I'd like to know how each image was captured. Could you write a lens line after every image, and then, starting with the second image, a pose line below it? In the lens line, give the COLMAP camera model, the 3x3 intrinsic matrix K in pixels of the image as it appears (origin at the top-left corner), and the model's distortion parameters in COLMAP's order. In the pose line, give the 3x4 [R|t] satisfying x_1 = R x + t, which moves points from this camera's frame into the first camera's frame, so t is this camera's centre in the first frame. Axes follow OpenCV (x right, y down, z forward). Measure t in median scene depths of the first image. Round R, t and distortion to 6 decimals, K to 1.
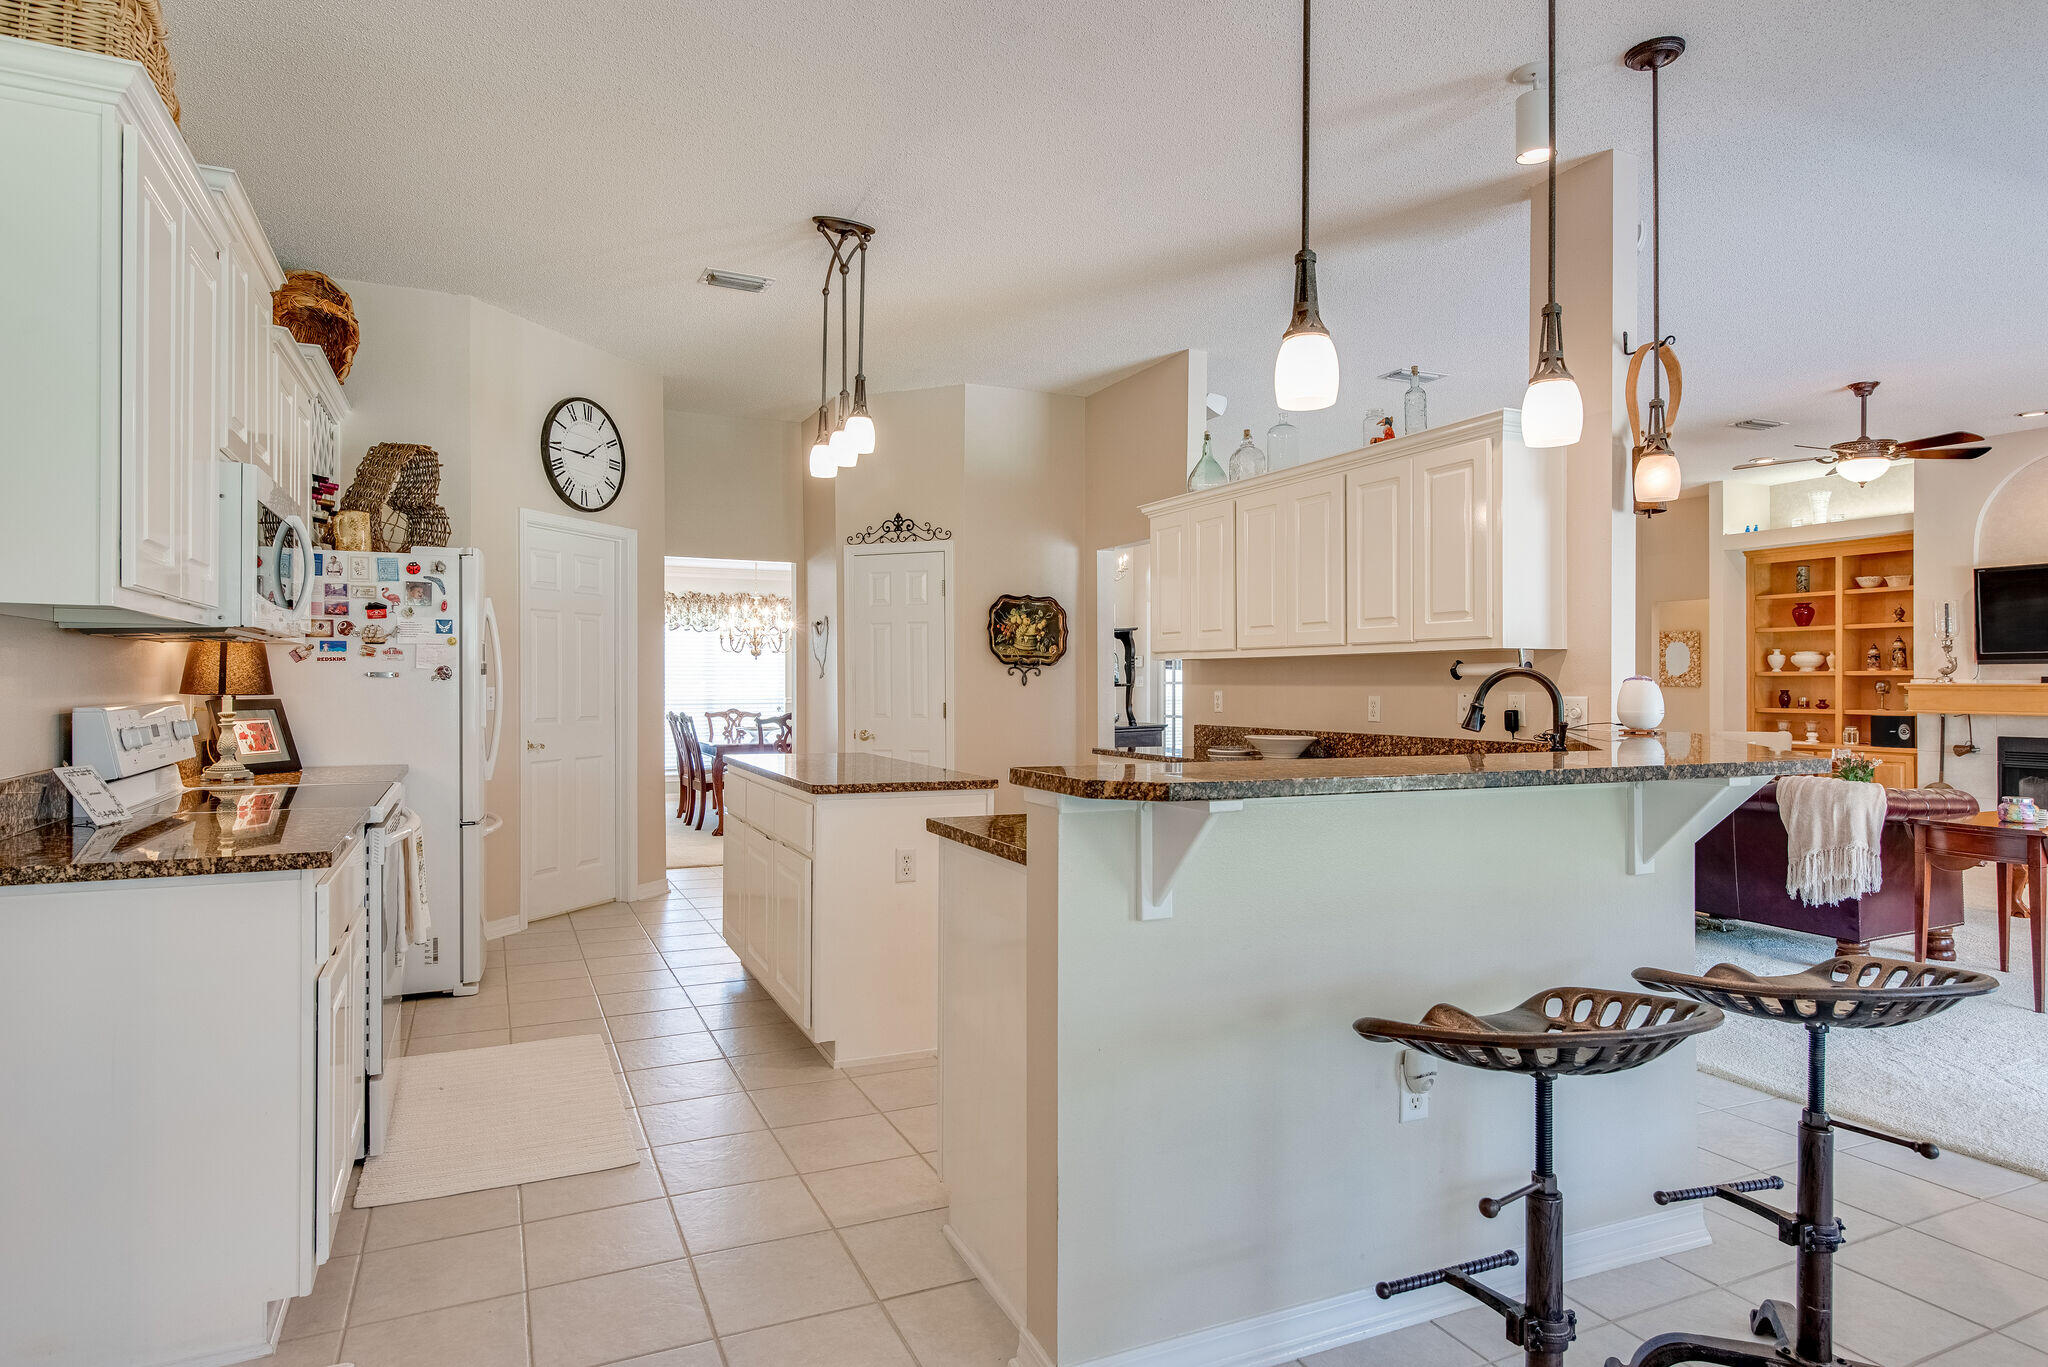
lens RADIAL K [[1170.9, 0, 1047.0], [0, 1170.9, 692.2], [0, 0, 1]] dist [0.007437, -0.003245]
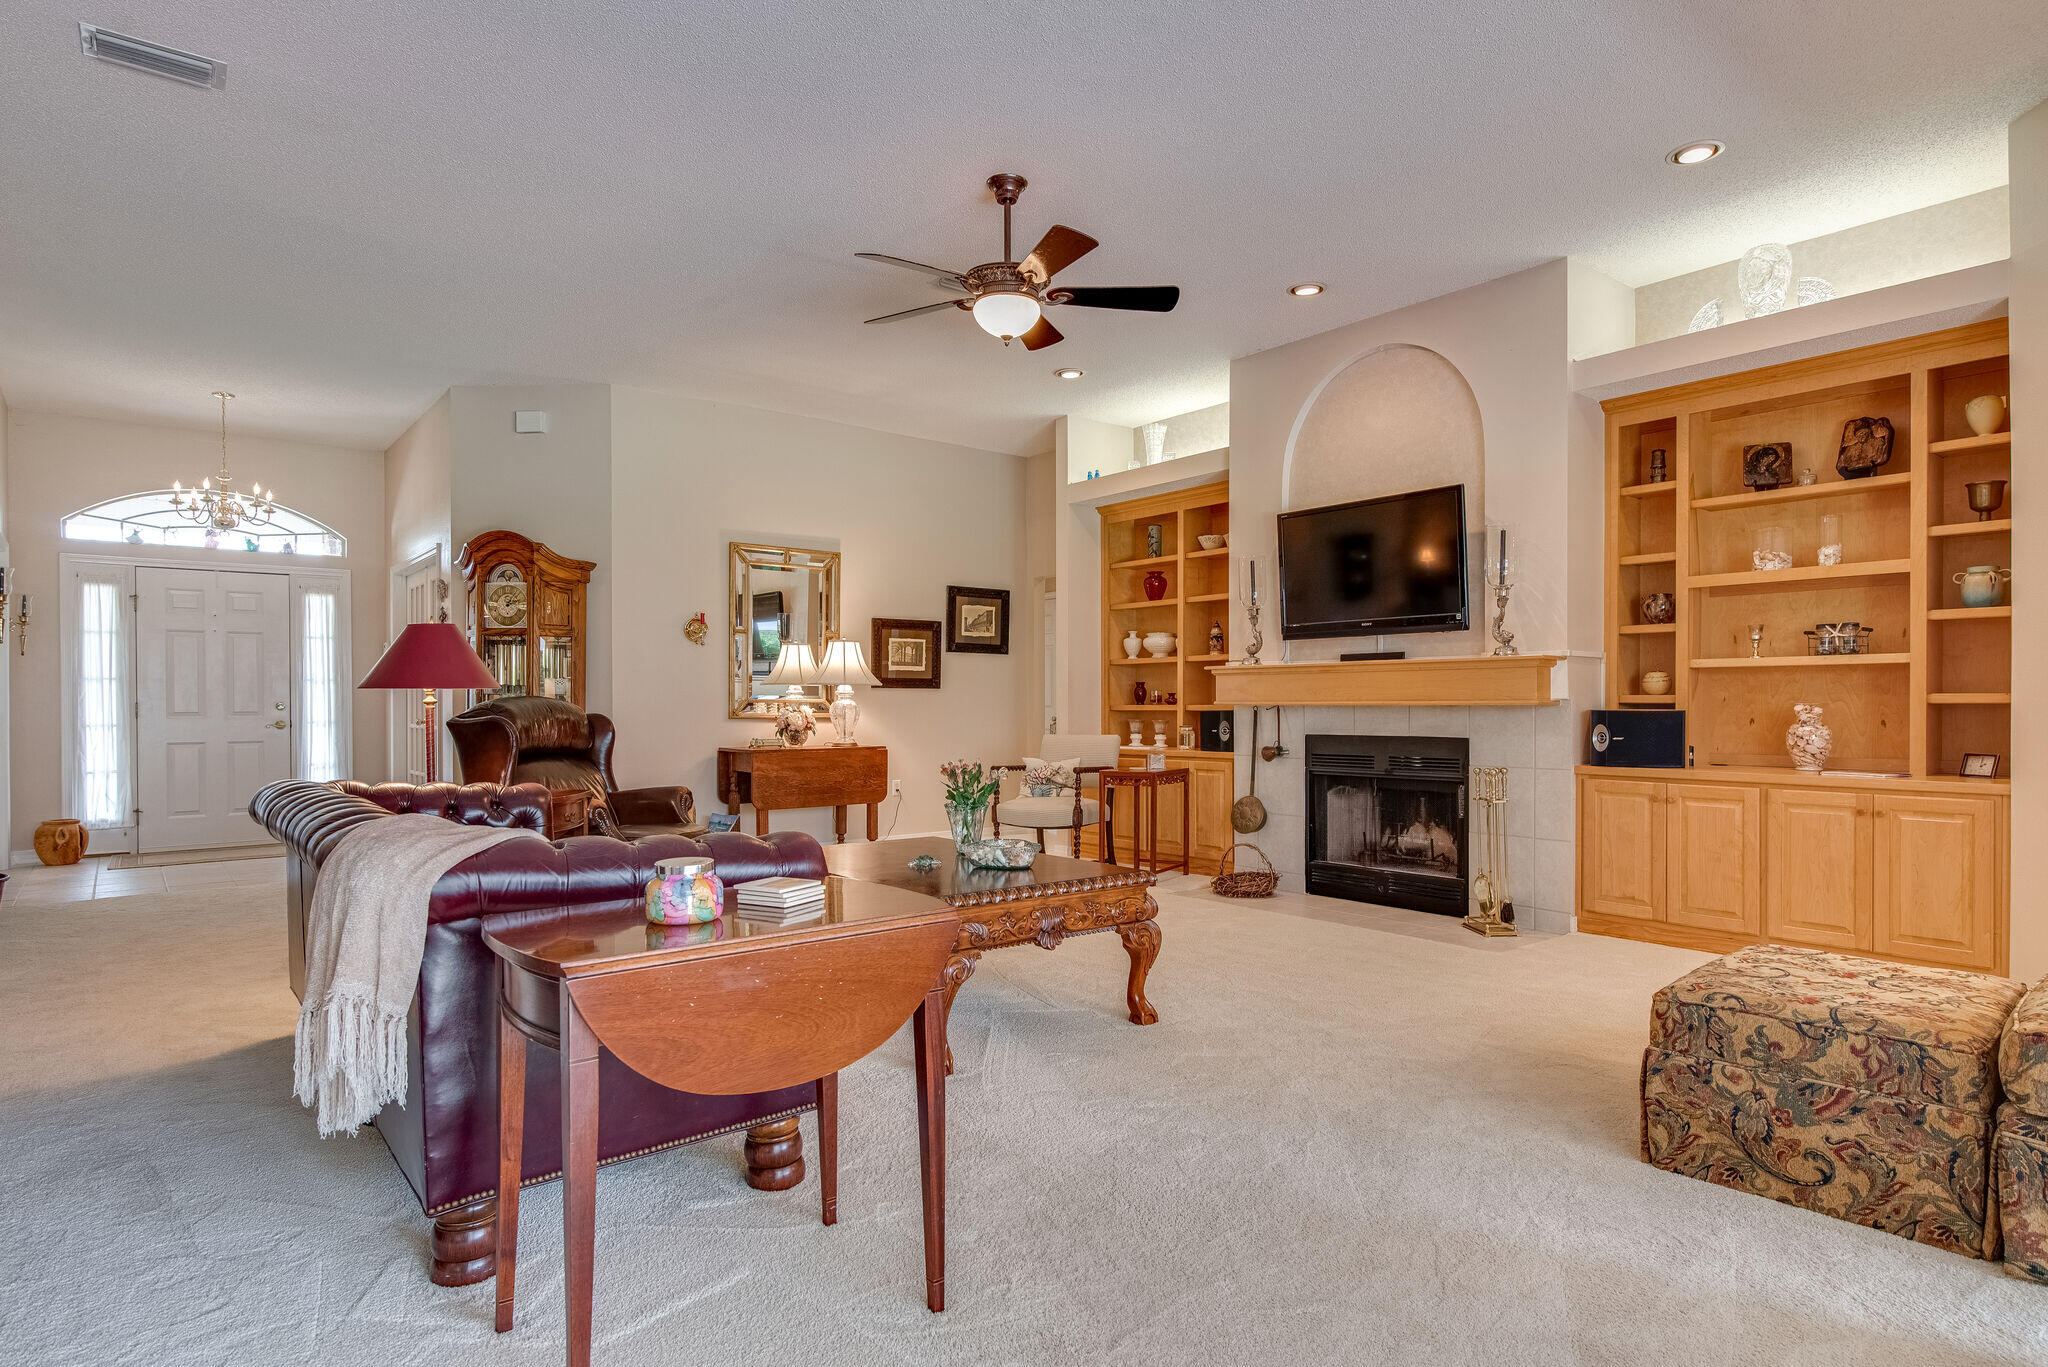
lens RADIAL K [[1170.9, 0, 1067.3], [0, 1170.9, 712.9], [0, 0, 1]] dist [0.007437, -0.003245]
pose [[0.963499, -0.006449, 0.267635, 0.399117], [0.005859, 0.999978, 0.003005, 0.017850], [-0.267648, -0.001327, 0.963516, 0.269159]]
